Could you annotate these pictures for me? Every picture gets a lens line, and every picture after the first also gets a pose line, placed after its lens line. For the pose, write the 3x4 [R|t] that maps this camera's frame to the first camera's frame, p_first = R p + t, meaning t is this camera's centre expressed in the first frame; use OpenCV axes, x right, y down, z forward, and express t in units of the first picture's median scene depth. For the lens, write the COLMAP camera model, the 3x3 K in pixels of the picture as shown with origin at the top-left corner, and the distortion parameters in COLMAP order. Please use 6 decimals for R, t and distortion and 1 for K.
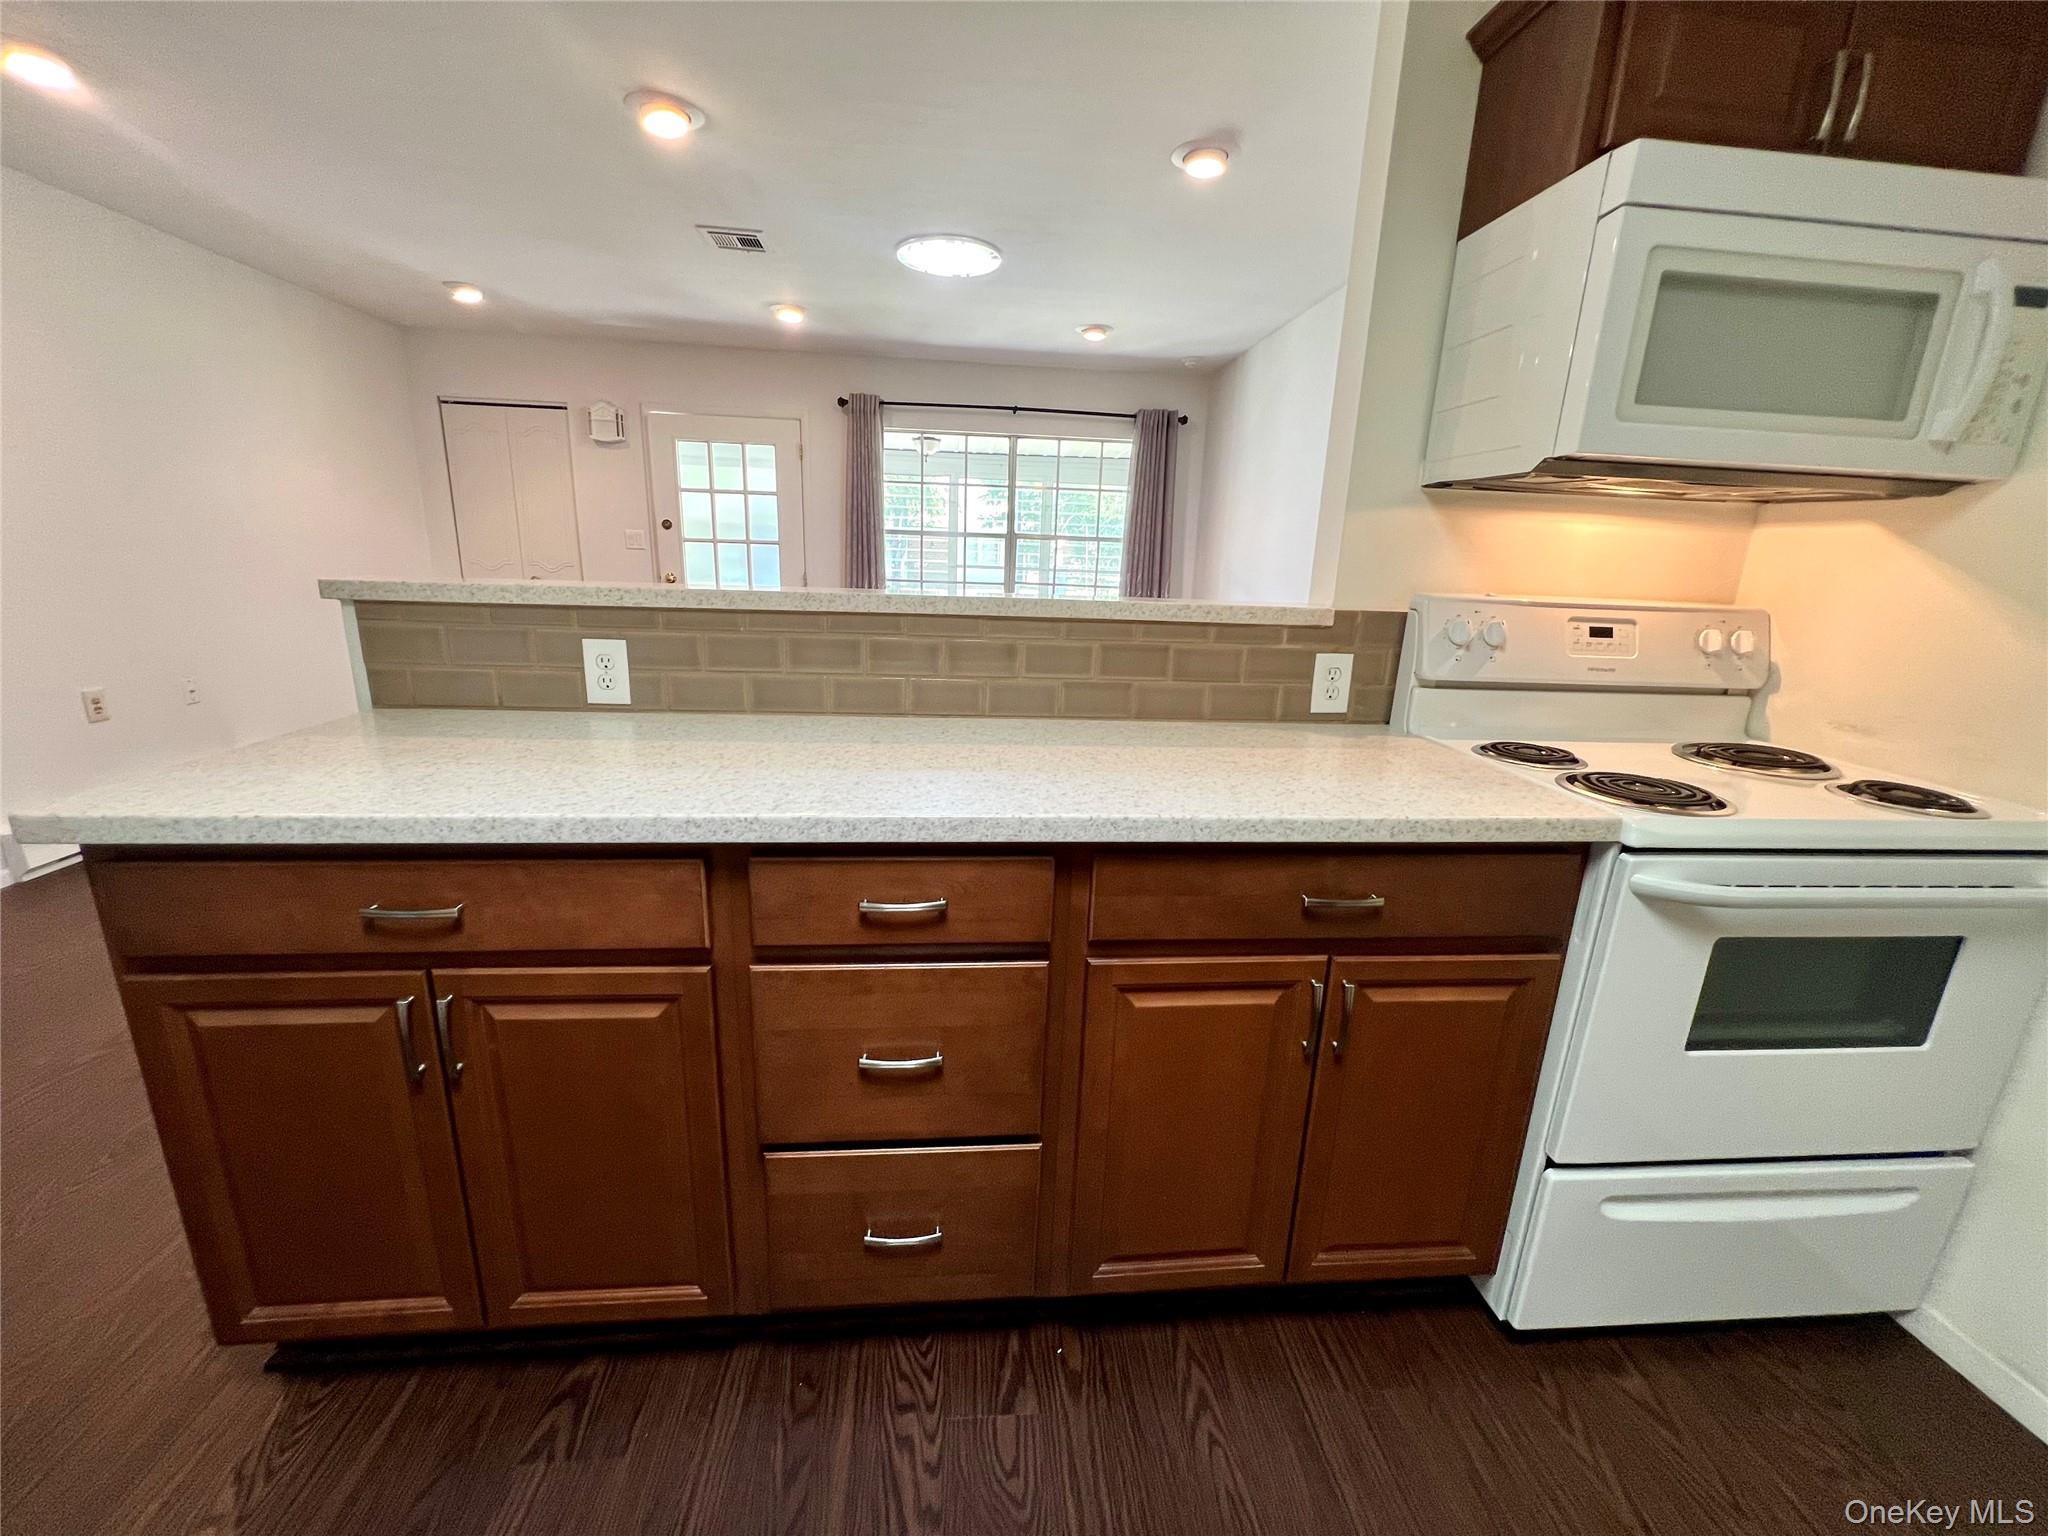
lens RADIAL K [[822.7, 0, 1021.7], [0, 822.7, 765.0], [0, 0, 1]] dist [-0.001537, 0.000480]
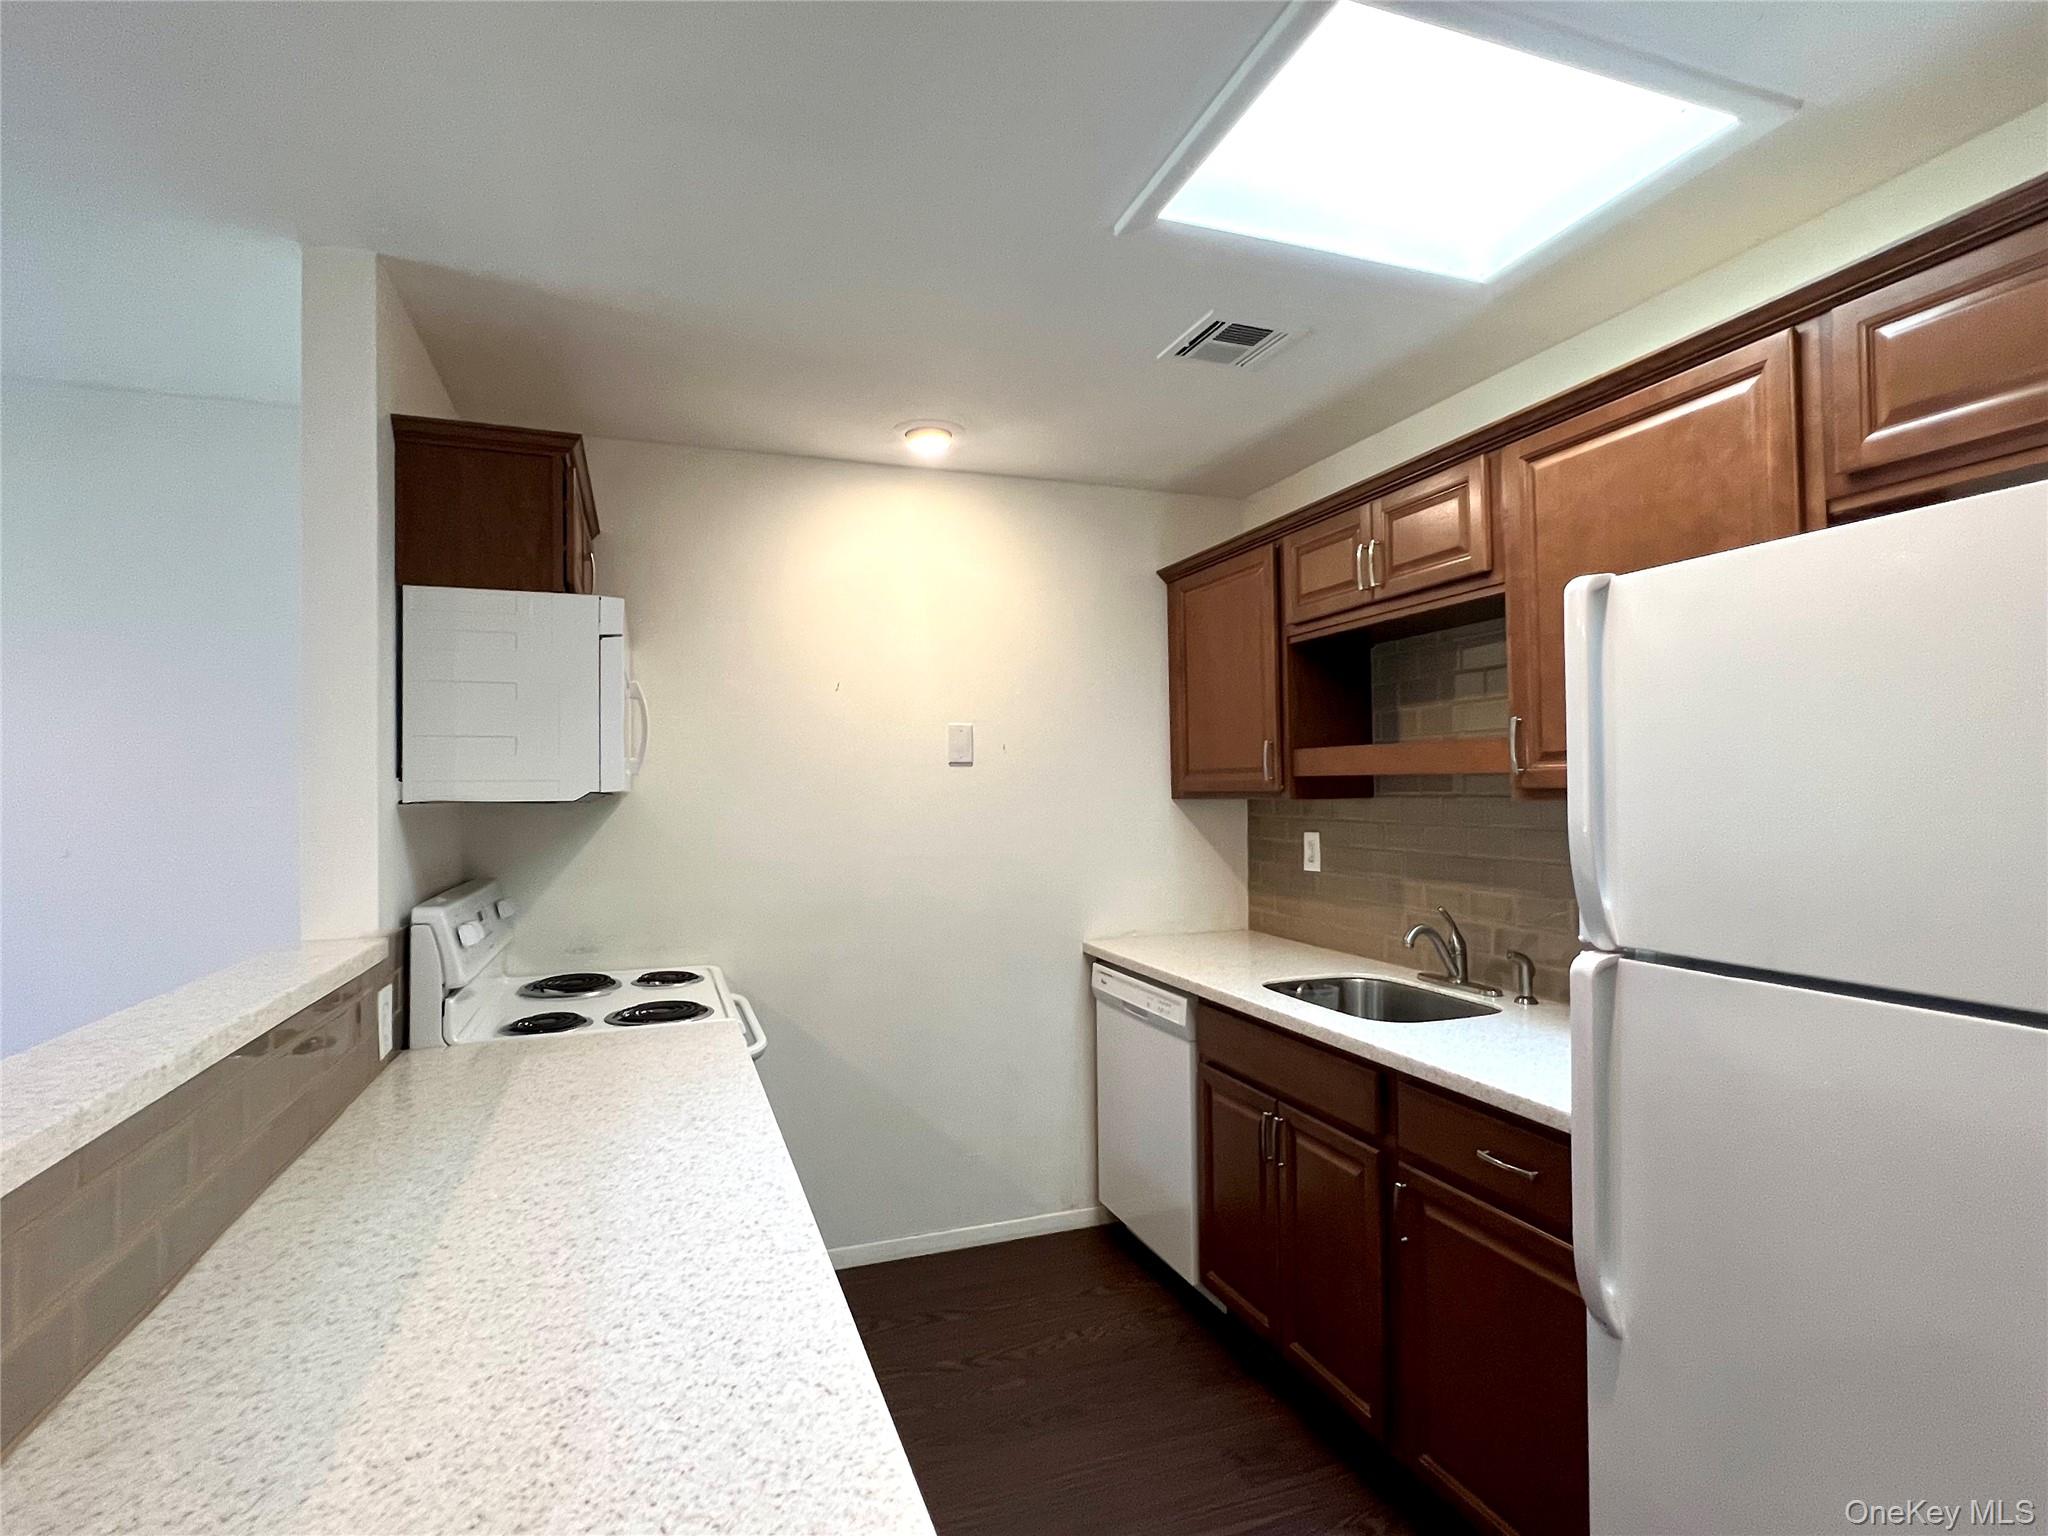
lens RADIAL K [[997.0, 0, 1020.6], [0, 997.0, 771.0], [0, 0, 1]] dist [-0.003035, 0.000013]
pose [[-0.257794, -0.012977, 0.966113, -0.415967], [0.246717, 0.965878, 0.078806, -0.138872], [-0.934170, 0.258672, -0.245796, 0.283107]]
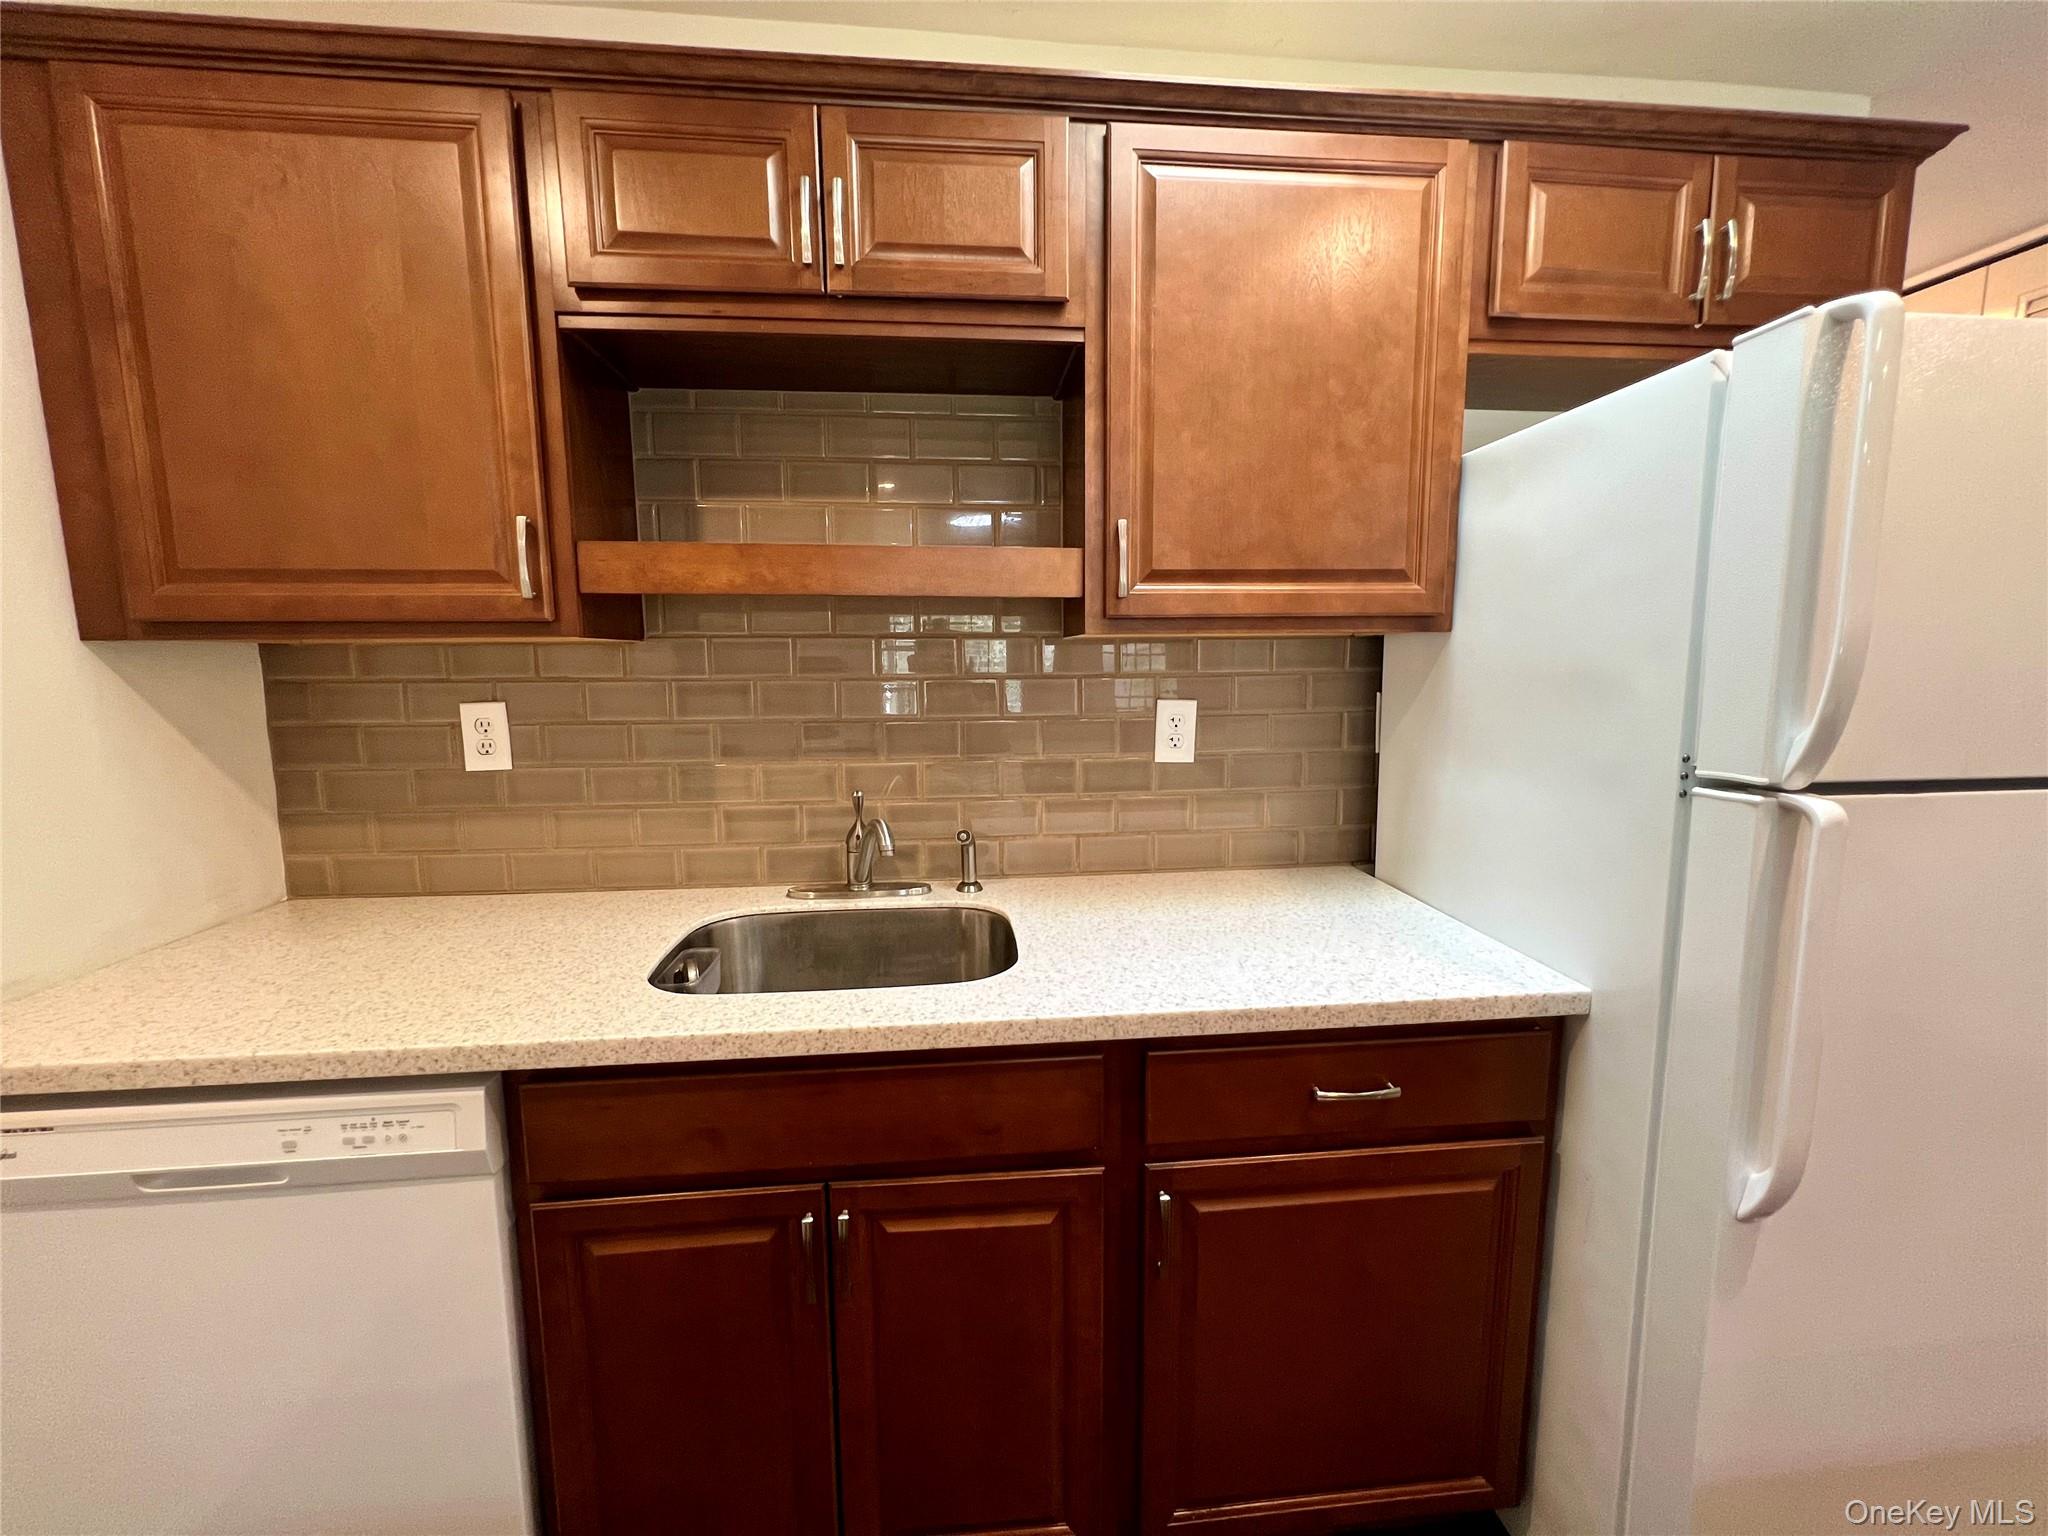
lens RADIAL K [[822.7, 0, 1031.9], [0, 822.7, 761.9], [0, 0, 1]] dist [-0.001537, 0.000480]
pose [[-0.999597, -0.026556, -0.010061, 0.125918], [-0.028394, 0.928540, 0.370145, -0.084234], [-0.000488, 0.370282, -0.928919, 0.234358]]
